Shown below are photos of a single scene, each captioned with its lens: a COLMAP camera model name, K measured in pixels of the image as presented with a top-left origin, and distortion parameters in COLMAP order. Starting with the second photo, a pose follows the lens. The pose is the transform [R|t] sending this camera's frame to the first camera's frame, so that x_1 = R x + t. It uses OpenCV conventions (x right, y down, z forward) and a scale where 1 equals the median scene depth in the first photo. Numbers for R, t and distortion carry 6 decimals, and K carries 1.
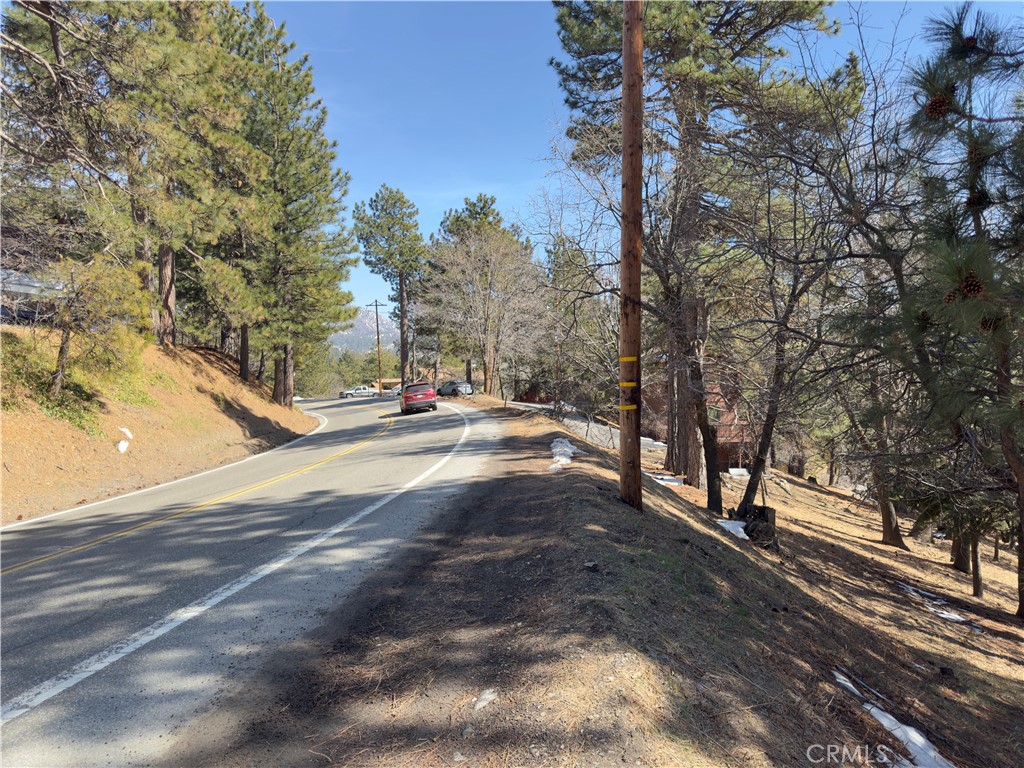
lens RADIAL K [[710.1, 0, 516.0], [0, 710.1, 383.5], [0, 0, 1]] dist [0.105880, -0.173664]
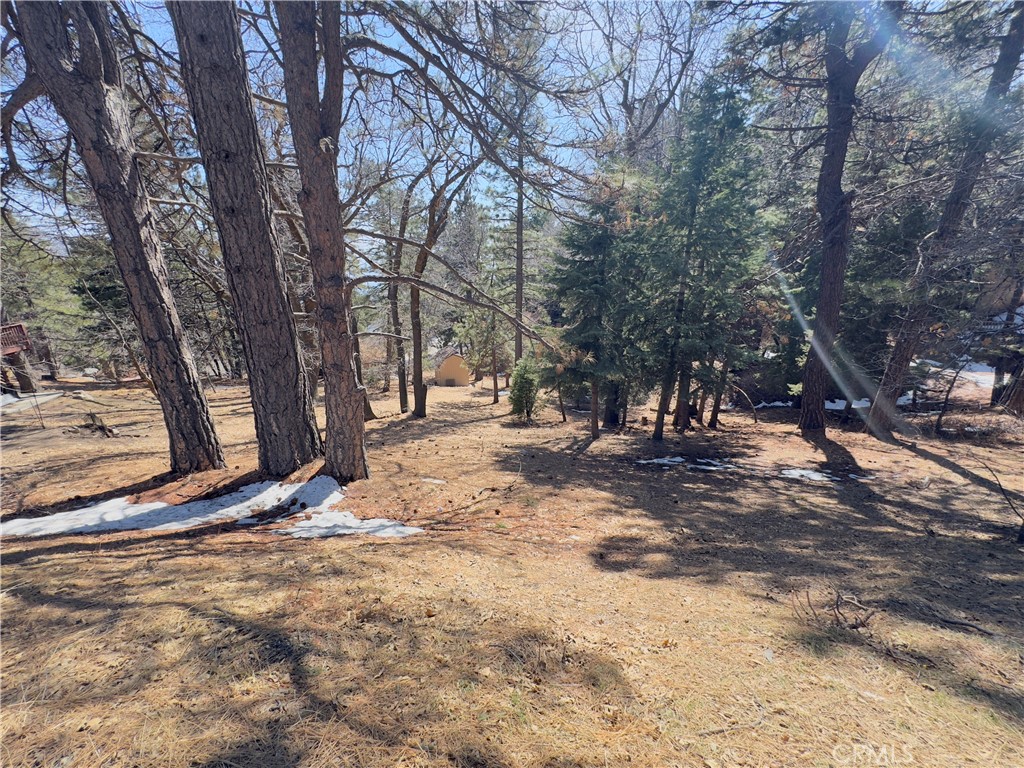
lens RADIAL K [[408.5, 0, 512.6], [0, 408.5, 381.1], [0, 0, 1]] dist [-0.002202, 0.000359]
pose [[0.132797, -0.310410, 0.941281, 0.014223], [0.031575, 0.950535, 0.309007, -0.001951], [-0.990640, -0.011315, 0.136030, 0.618019]]
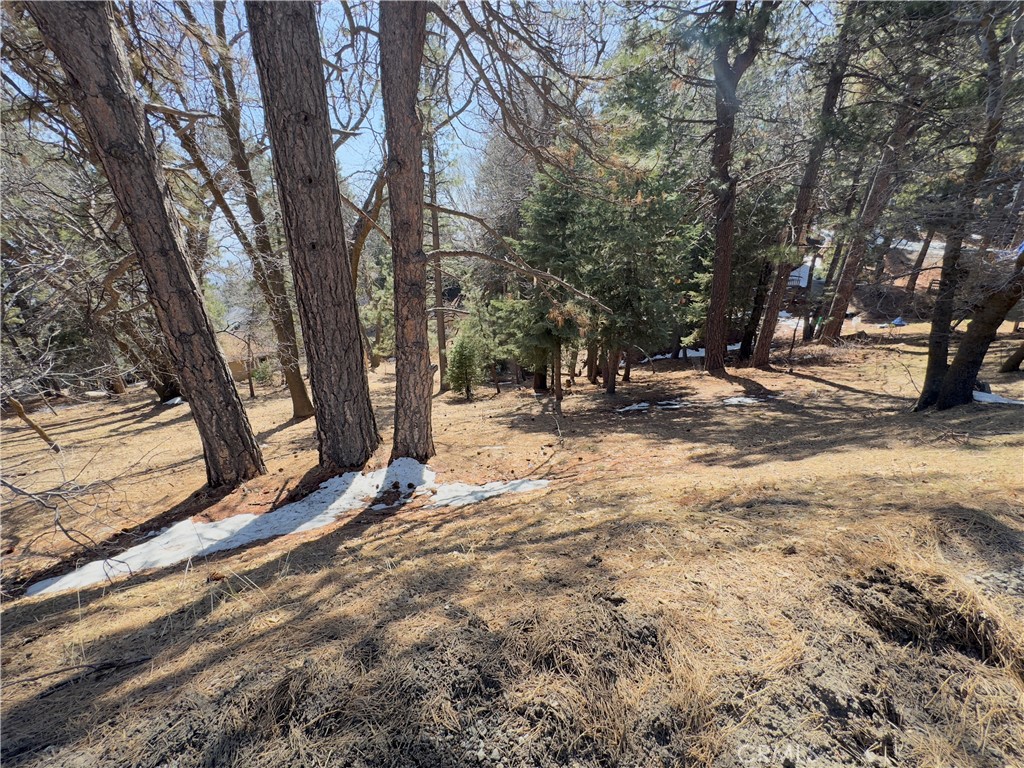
lens RADIAL K [[408.5, 0, 512.6], [0, 408.5, 381.1], [0, 0, 1]] dist [-0.002202, 0.000359]
pose [[-0.191291, -0.353409, 0.915702, -0.001272], [0.035592, 0.929819, 0.366293, -0.003697], [-0.980888, 0.102660, -0.165287, 0.710024]]
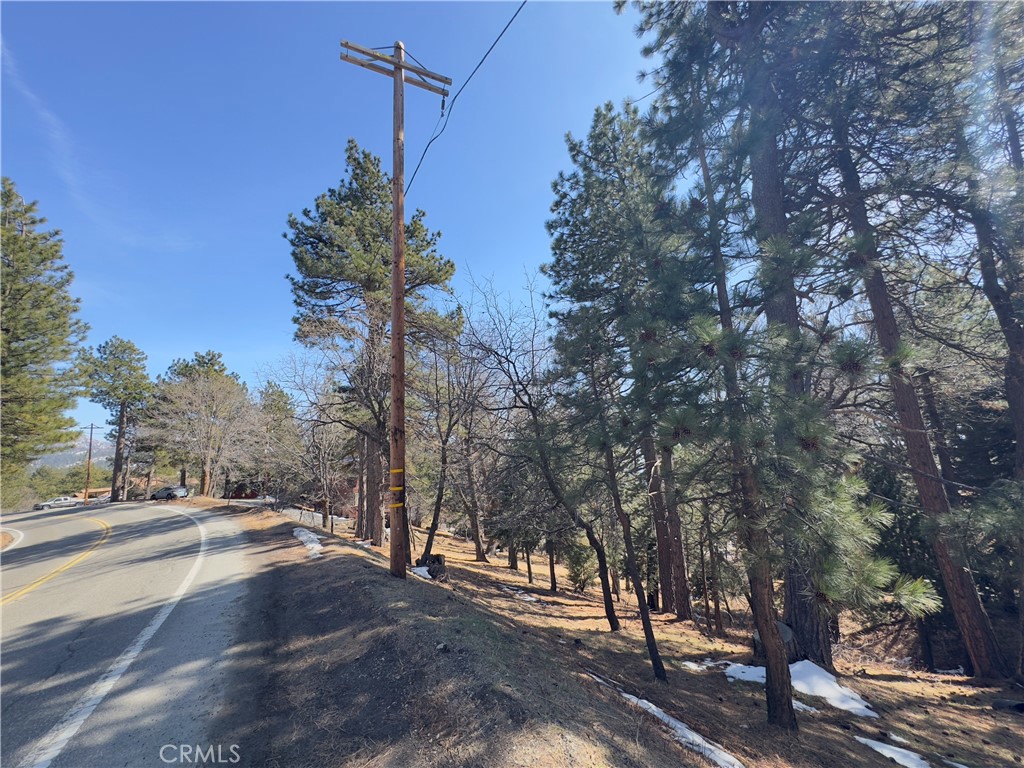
lens RADIAL K [[408.5, 0, 512.6], [0, 408.5, 381.1], [0, 0, 1]] dist [-0.002202, 0.000359]
pose [[0.816352, 0.067442, 0.573603, -0.033699], [0.061145, 0.977485, -0.201950, -0.007156], [-0.574309, 0.199935, 0.793848, 0.034940]]
